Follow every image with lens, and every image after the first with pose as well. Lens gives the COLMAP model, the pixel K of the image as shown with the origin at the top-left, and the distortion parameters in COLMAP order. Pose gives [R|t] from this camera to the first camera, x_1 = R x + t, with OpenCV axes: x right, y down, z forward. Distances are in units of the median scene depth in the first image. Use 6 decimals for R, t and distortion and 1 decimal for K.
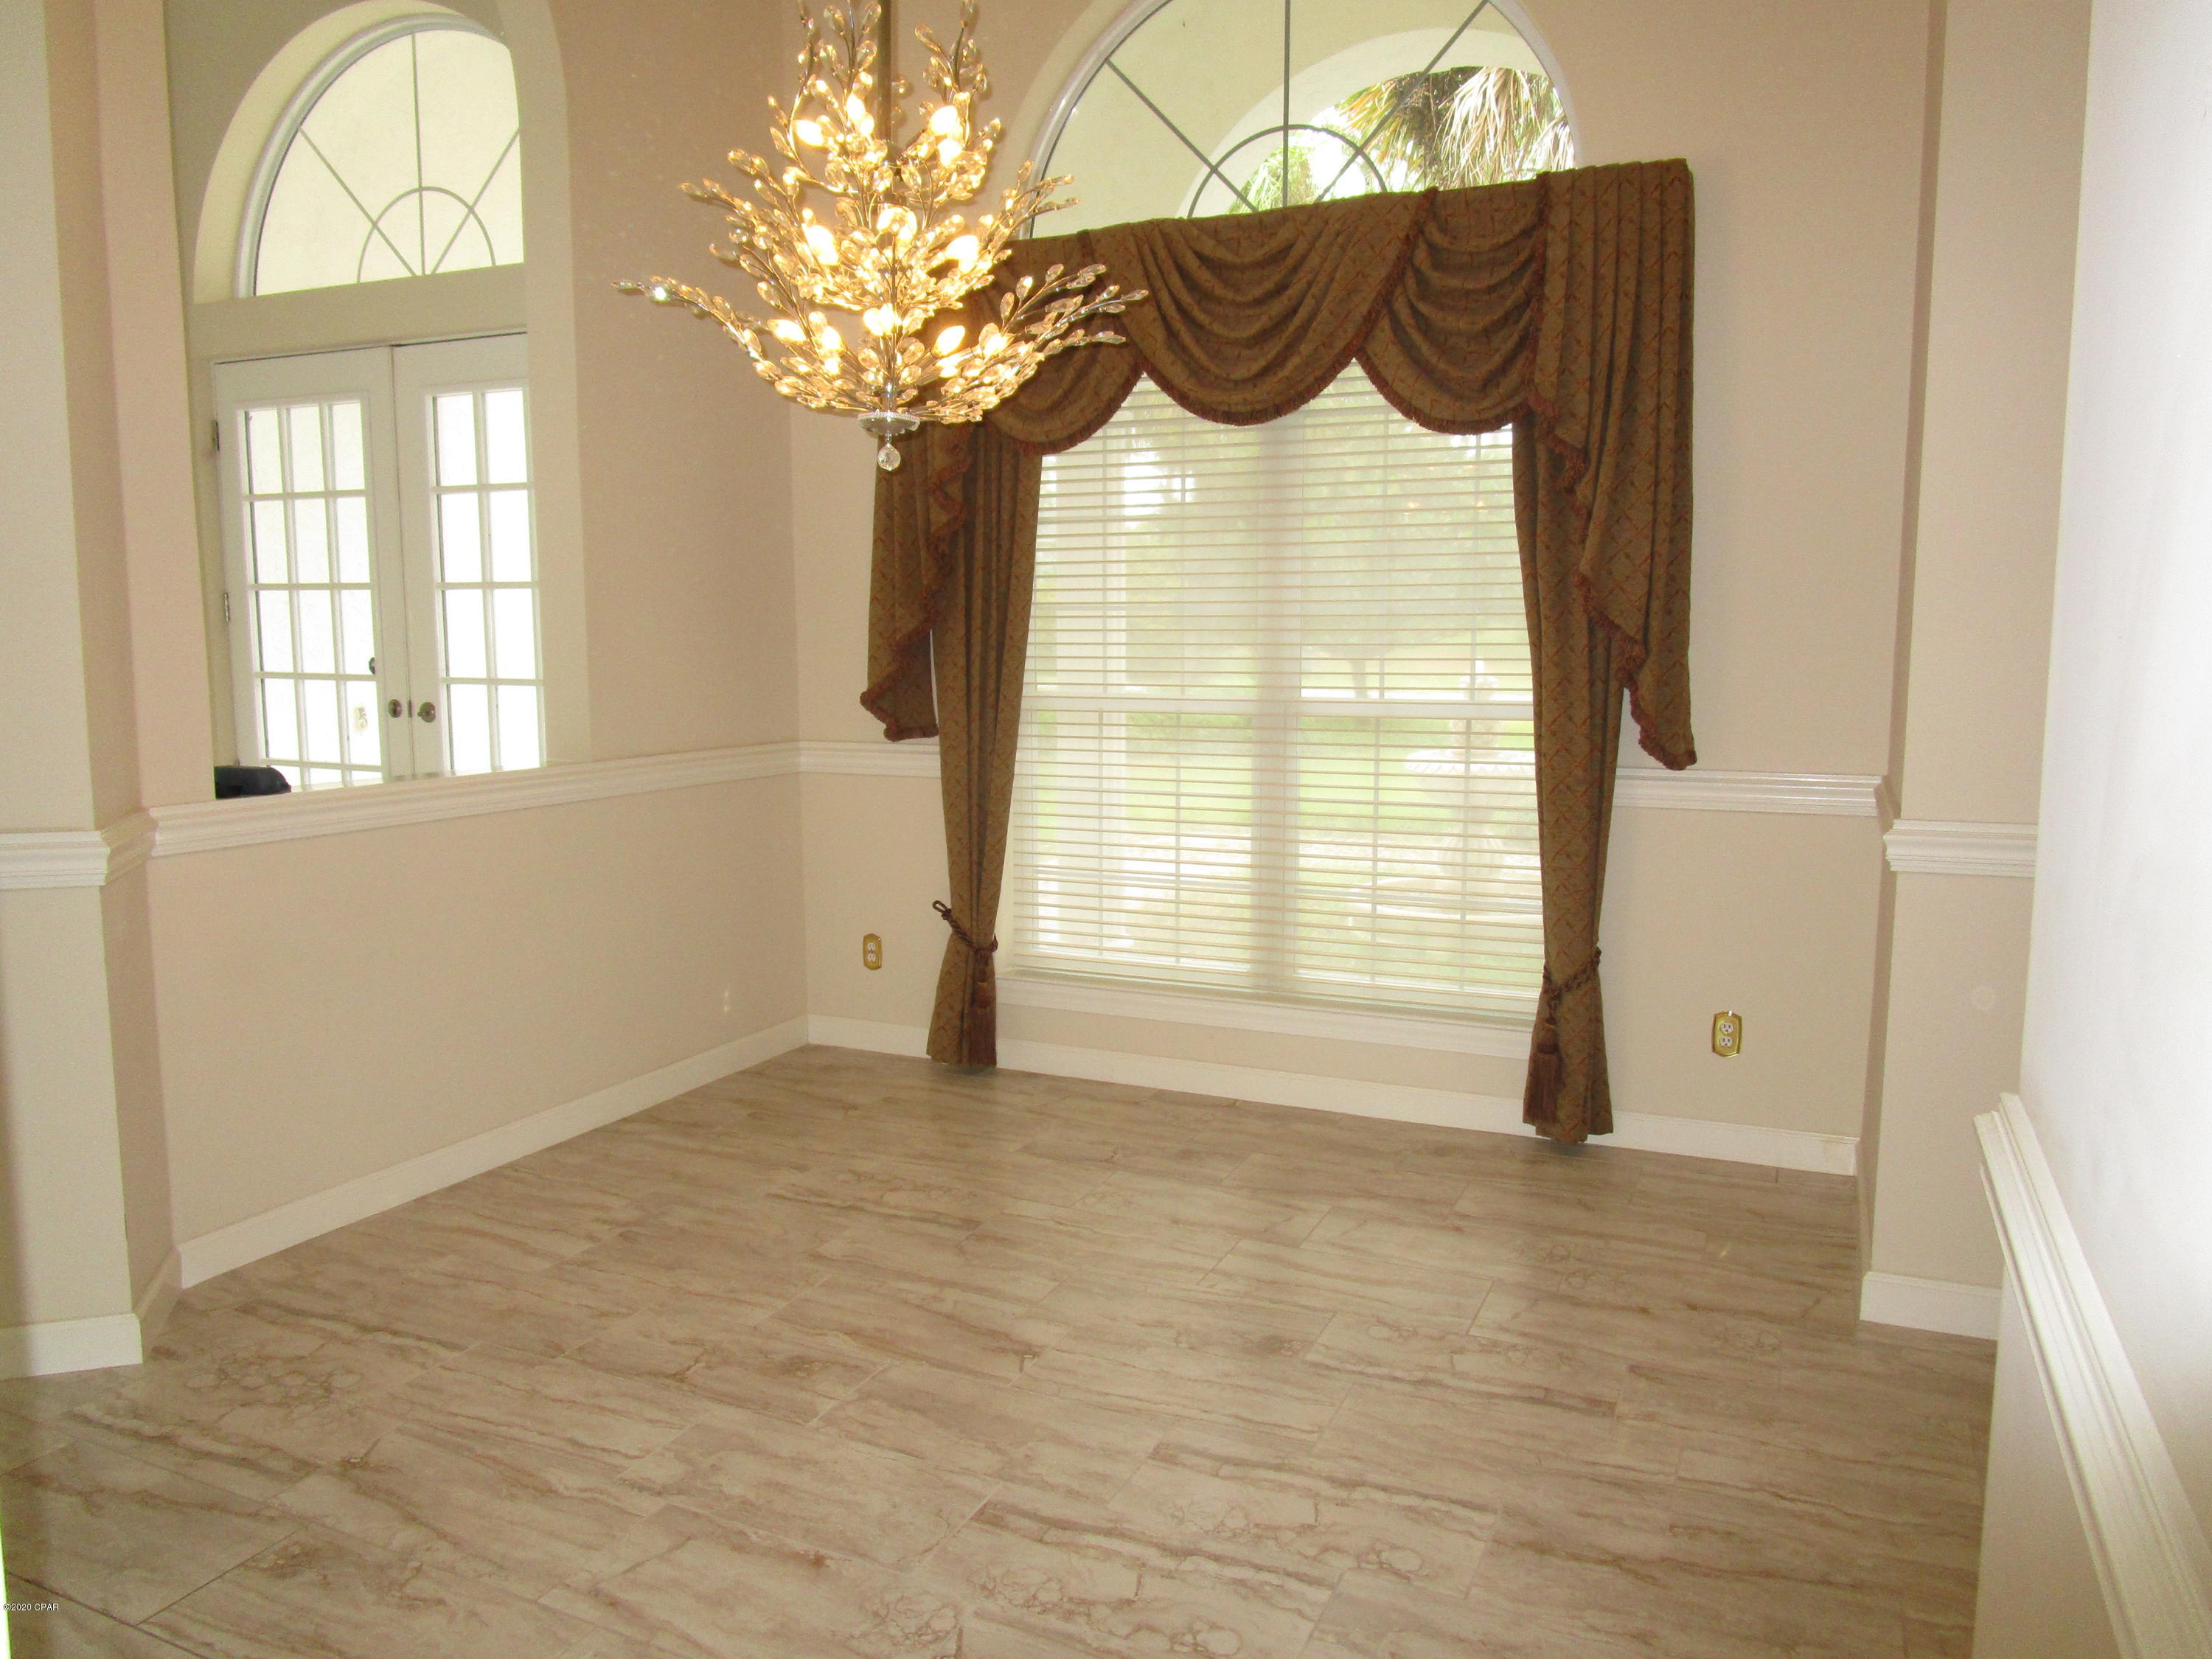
lens RADIAL K [[1571.0, 0, 1100.4], [0, 1571.0, 841.7], [0, 0, 1]] dist [-0.041128, 0.026283]
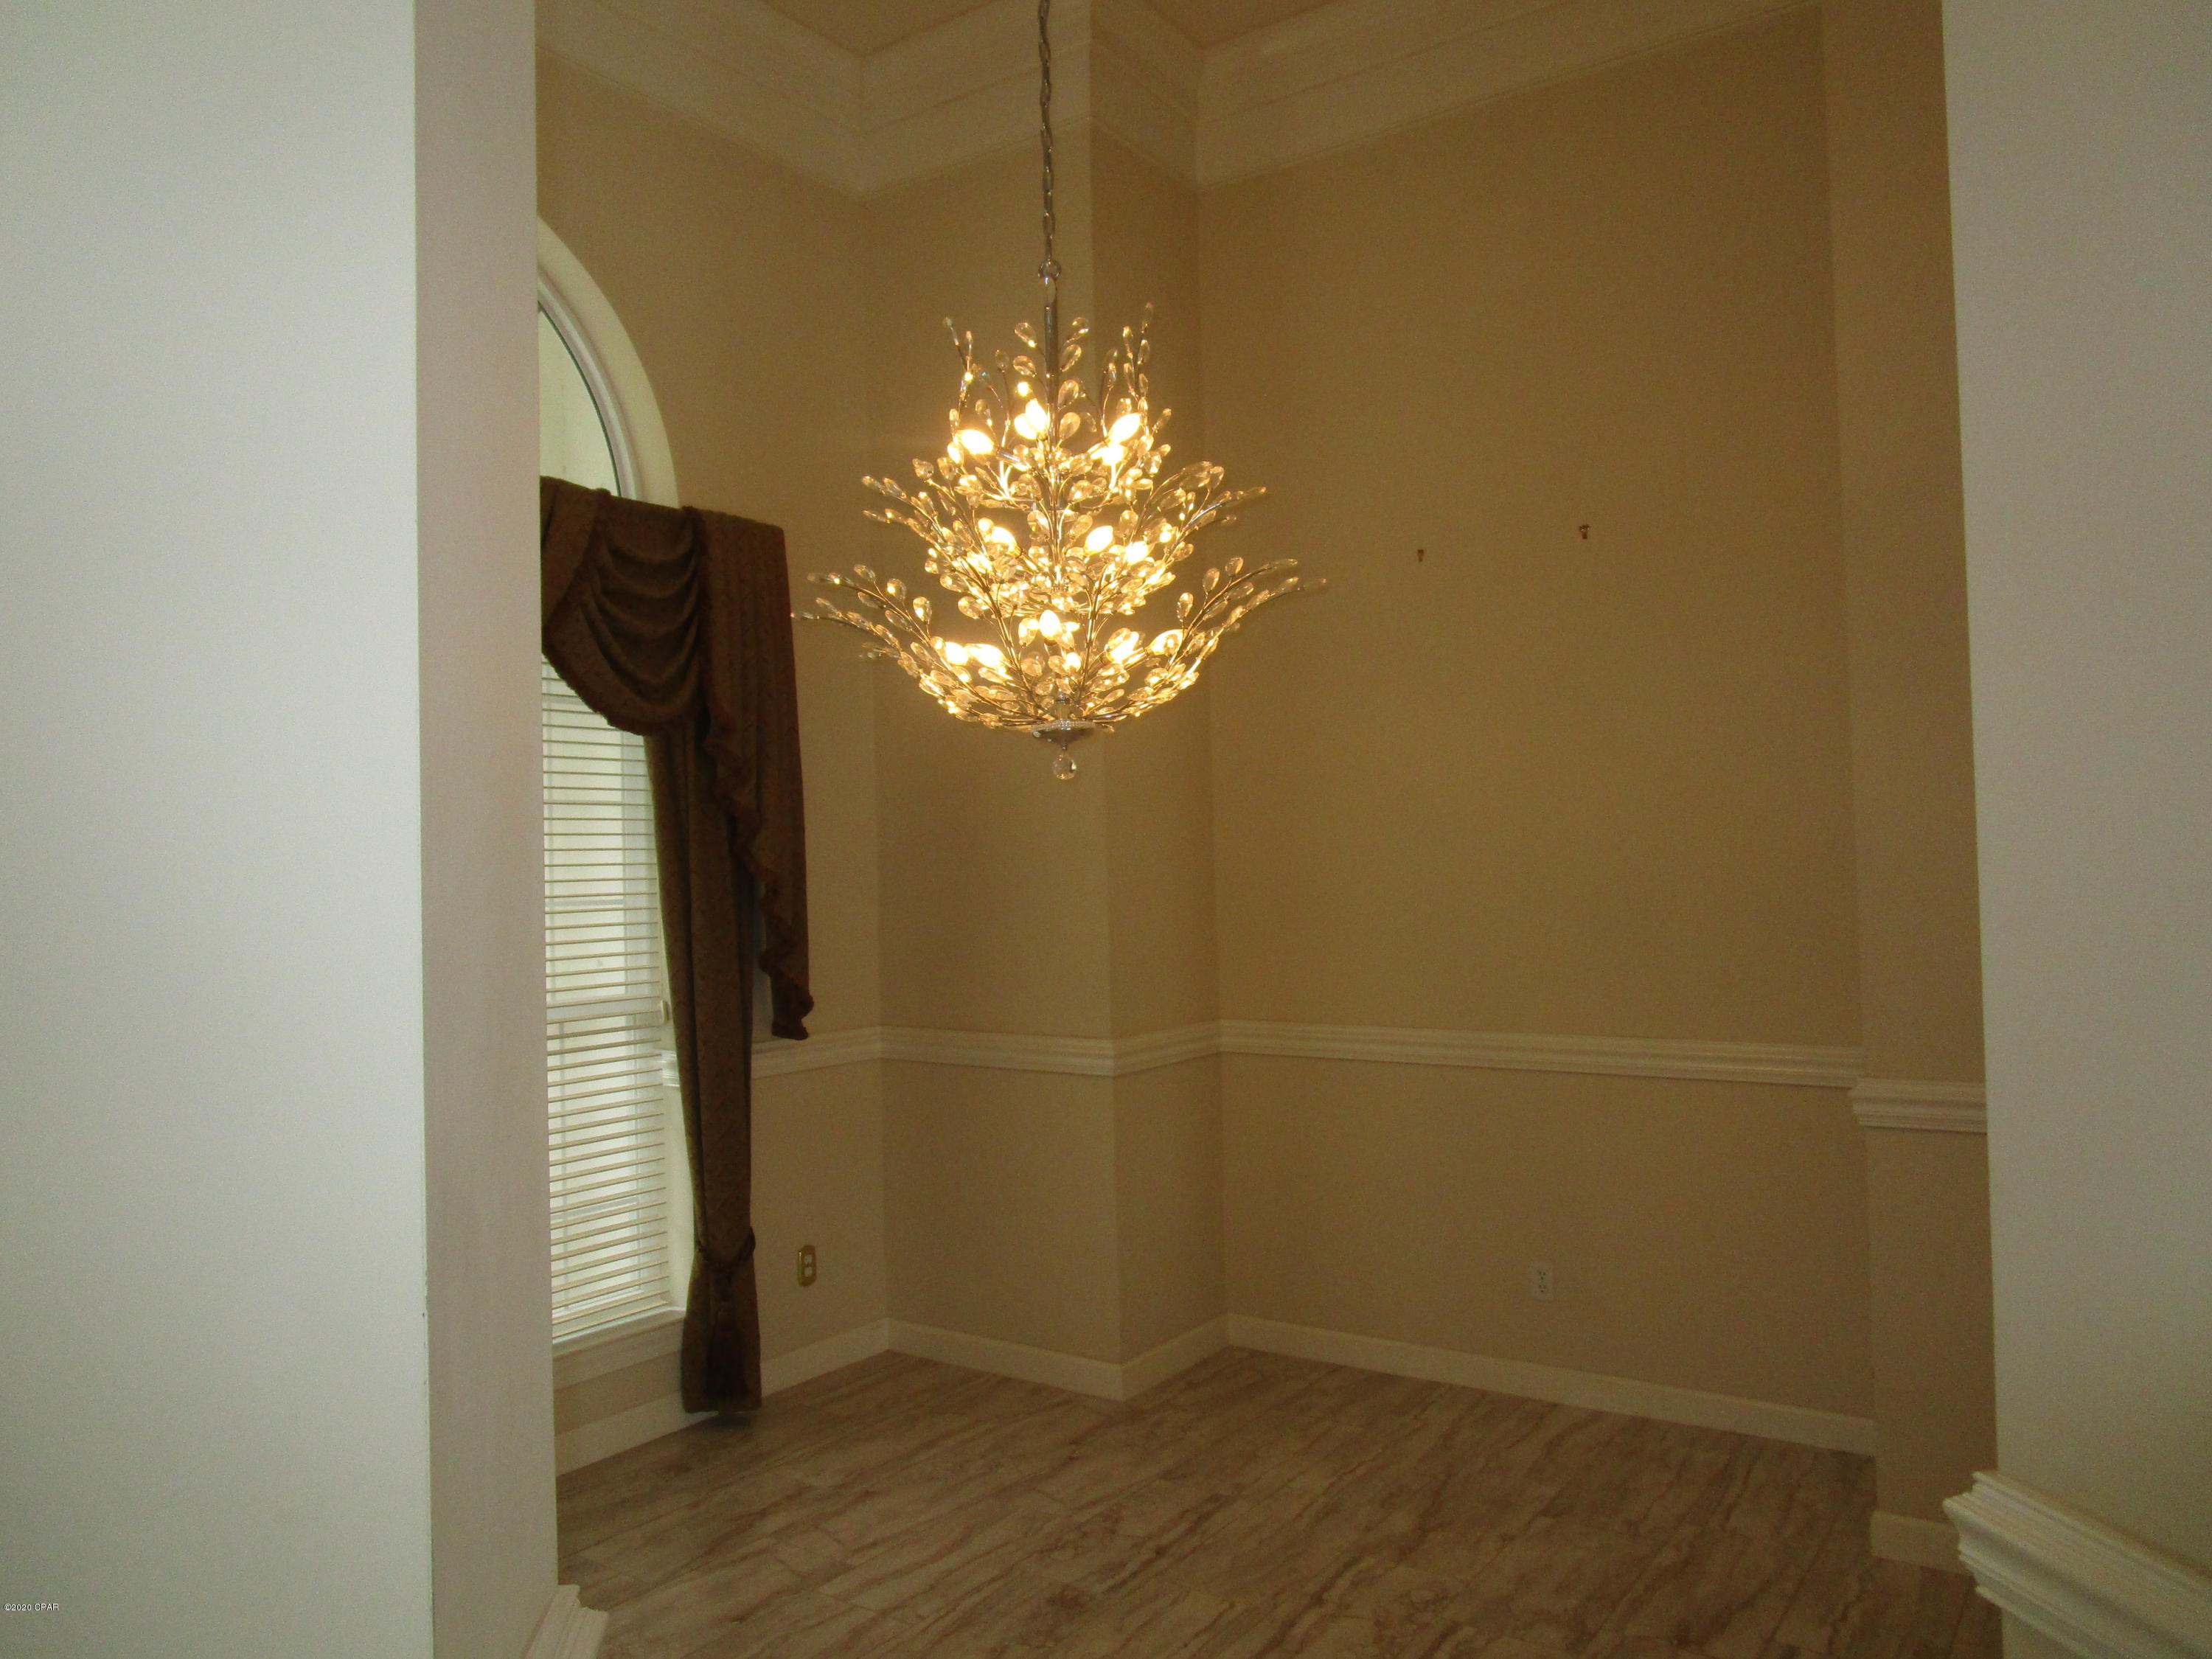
lens RADIAL K [[1571.0, 0, 1100.4], [0, 1571.0, 841.7], [0, 0, 1]] dist [-0.041128, 0.026283]
pose [[0.159680, 0.019287, 0.986980, -0.882899], [0.146619, 0.988257, -0.043032, -0.130712], [-0.976220, 0.151581, 0.154977, 0.694135]]
